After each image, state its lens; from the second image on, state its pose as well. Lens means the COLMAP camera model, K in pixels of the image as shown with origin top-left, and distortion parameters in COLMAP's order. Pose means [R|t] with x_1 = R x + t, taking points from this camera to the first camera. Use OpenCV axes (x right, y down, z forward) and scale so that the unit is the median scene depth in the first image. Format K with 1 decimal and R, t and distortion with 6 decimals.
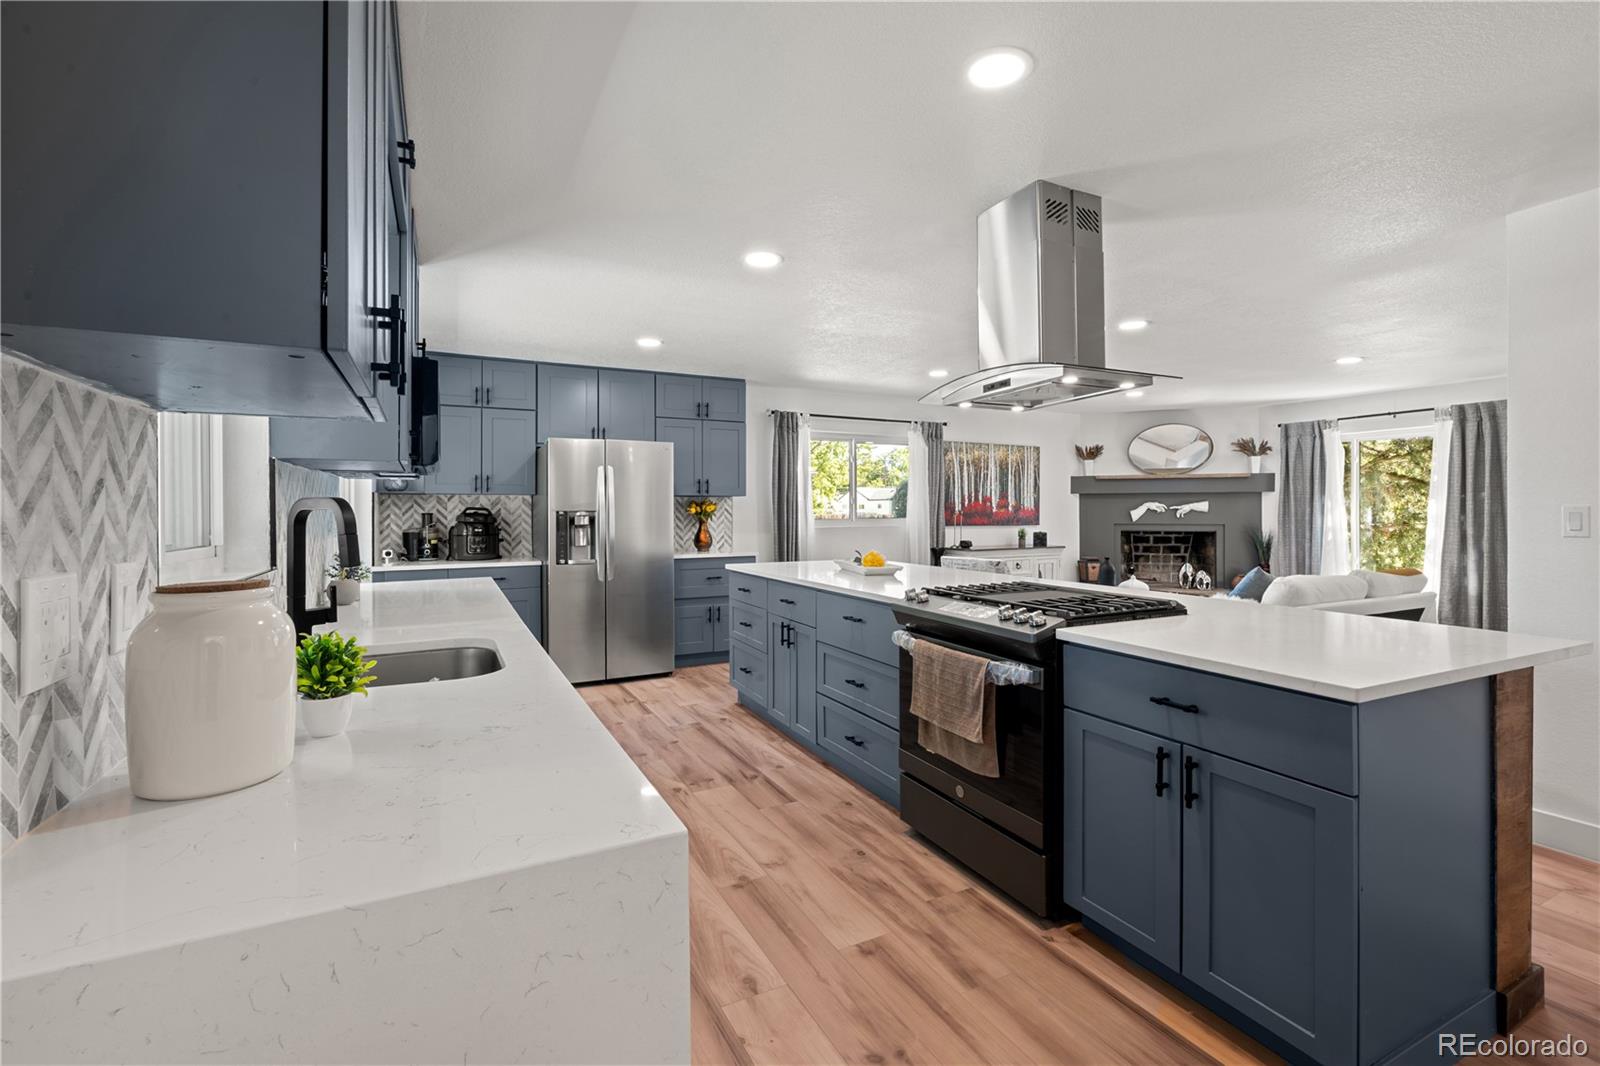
lens RADIAL K [[708.3, 0, 795.2], [0, 708.3, 501.2], [0, 0, 1]] dist [-0.010564, 0.001673]
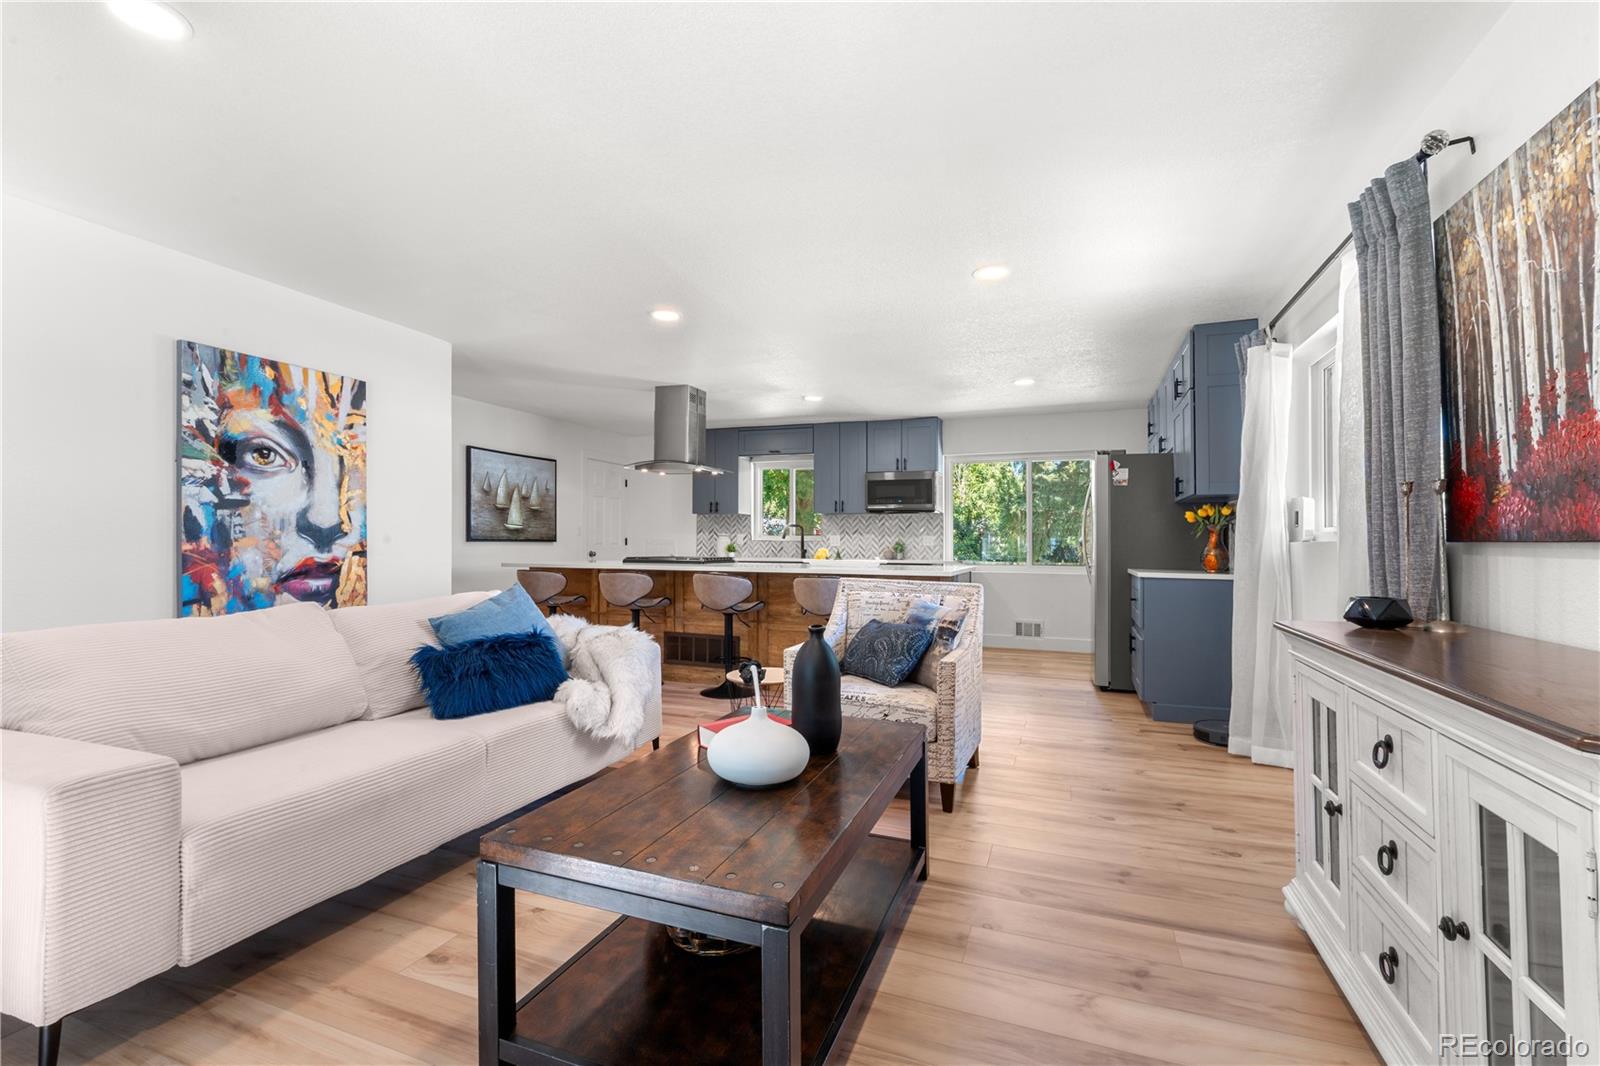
lens RADIAL K [[708.3, 0, 804.4], [0, 708.3, 528.5], [0, 0, 1]] dist [-0.010564, 0.001673]
pose [[-0.742329, -0.016736, -0.669826, 0.641171], [0.004054, 0.999558, -0.029468, 0.042818], [0.670023, -0.024590, -0.741933, 1.199813]]
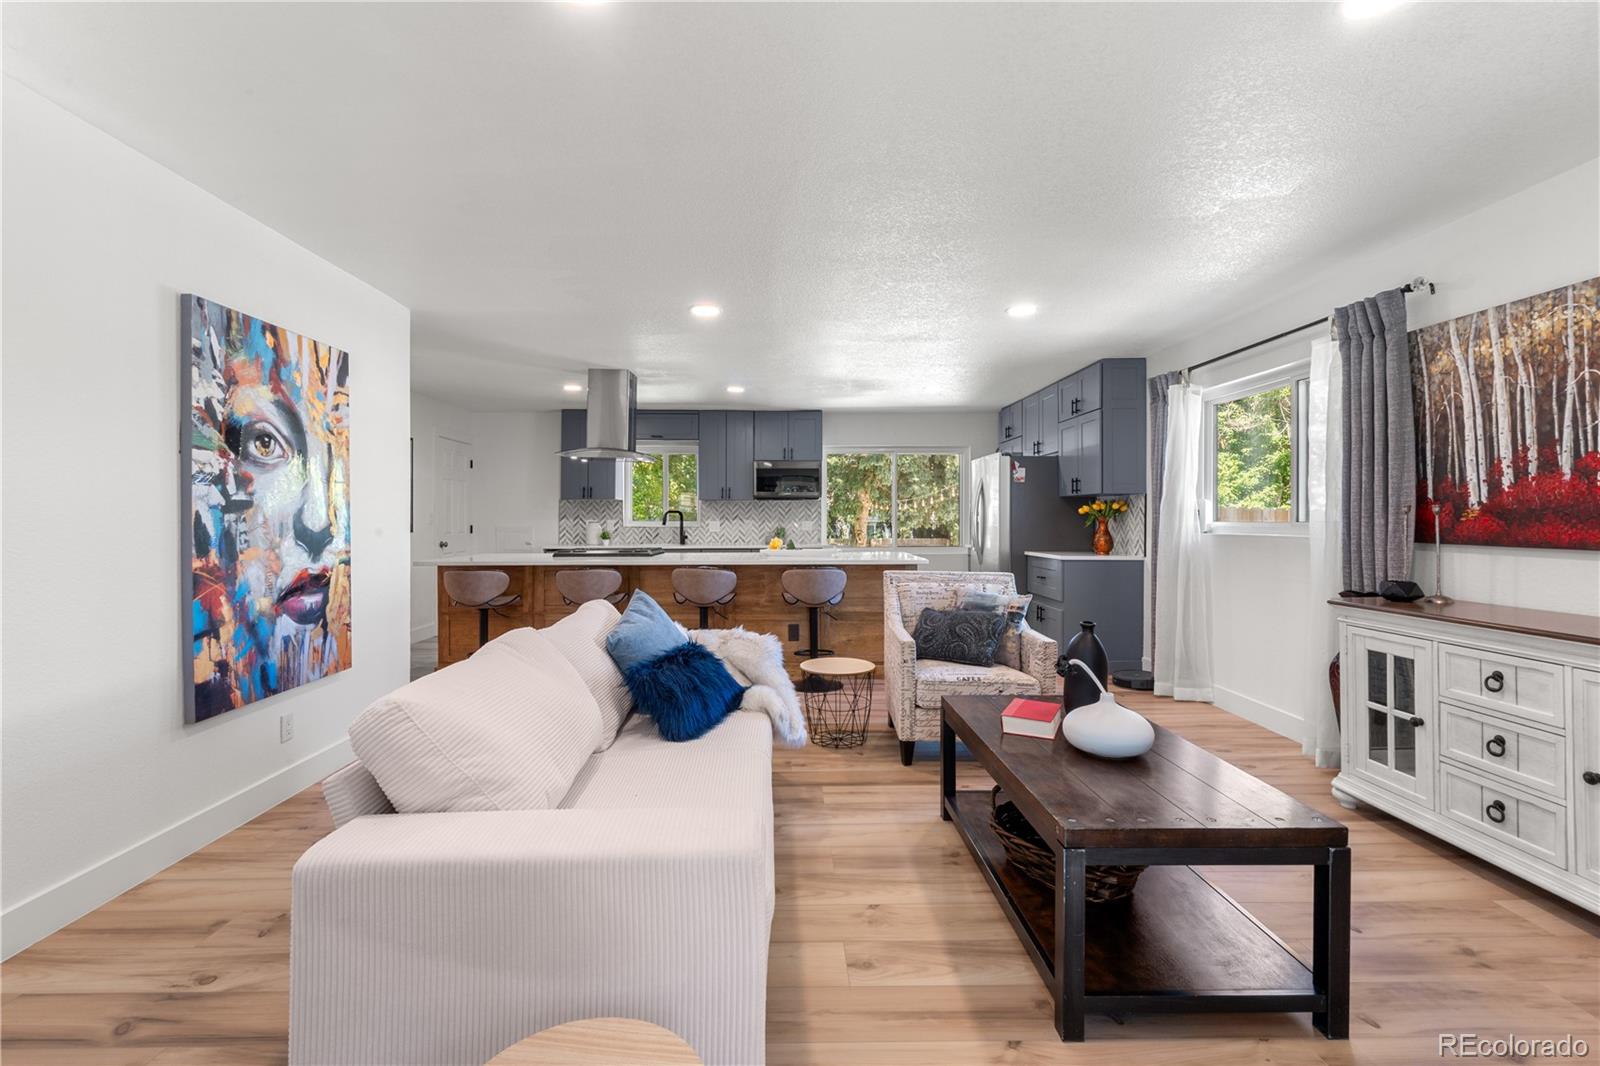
lens RADIAL K [[708.3, 0, 796.5], [0, 708.3, 513.7], [0, 0, 1]] dist [-0.010564, 0.001673]
pose [[-0.440082, -0.002811, -0.897953, 0.833607], [0.014186, 0.999849, -0.010083, 0.020328], [0.897845, -0.017176, -0.439976, 0.999086]]
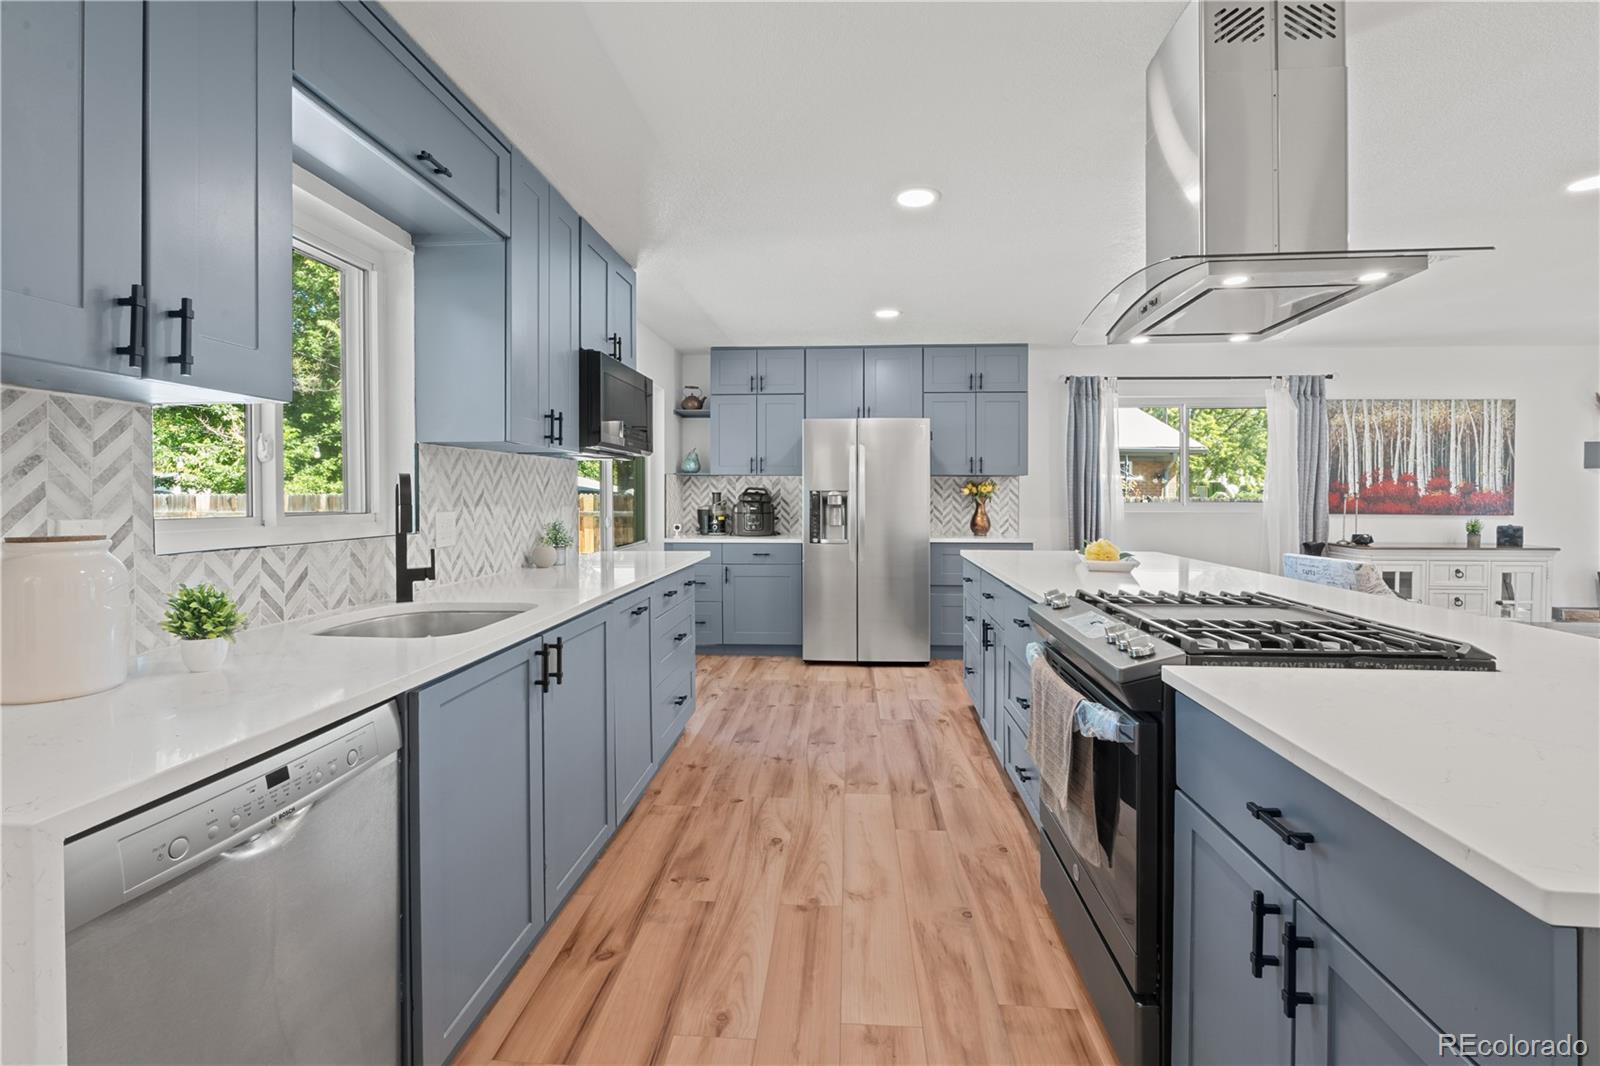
lens RADIAL K [[708.3, 0, 793.9], [0, 708.3, 491.8], [0, 0, 1]] dist [-0.010564, 0.001673]
pose [[0.854118, 0.003005, -0.520071, 0.134677], [0.001953, 0.999958, 0.008984, 0.004715], [0.520076, -0.008689, 0.854076, 0.087119]]
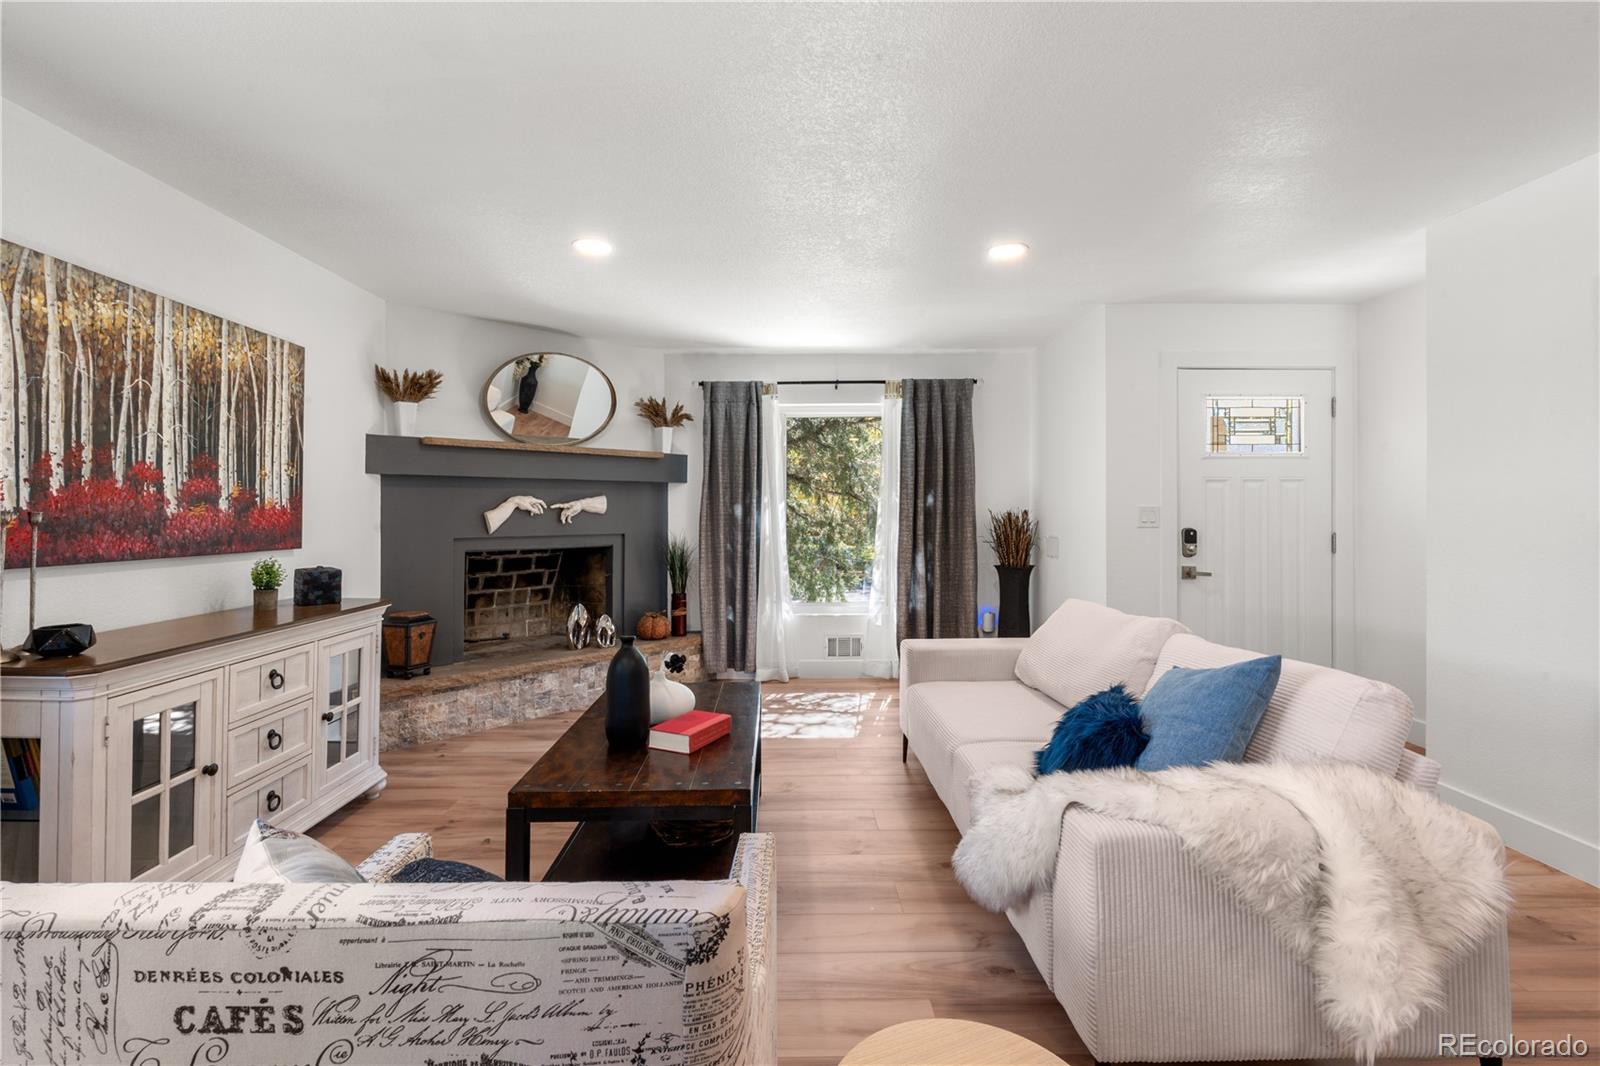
lens RADIAL K [[708.3, 0, 795.5], [0, 708.3, 507.1], [0, 0, 1]] dist [-0.010564, 0.001673]
pose [[0.439239, 0.006125, 0.898349, 0.147192], [-0.007786, 0.999965, -0.003011, 0.012795], [-0.898336, -0.005672, 0.439272, 0.742617]]
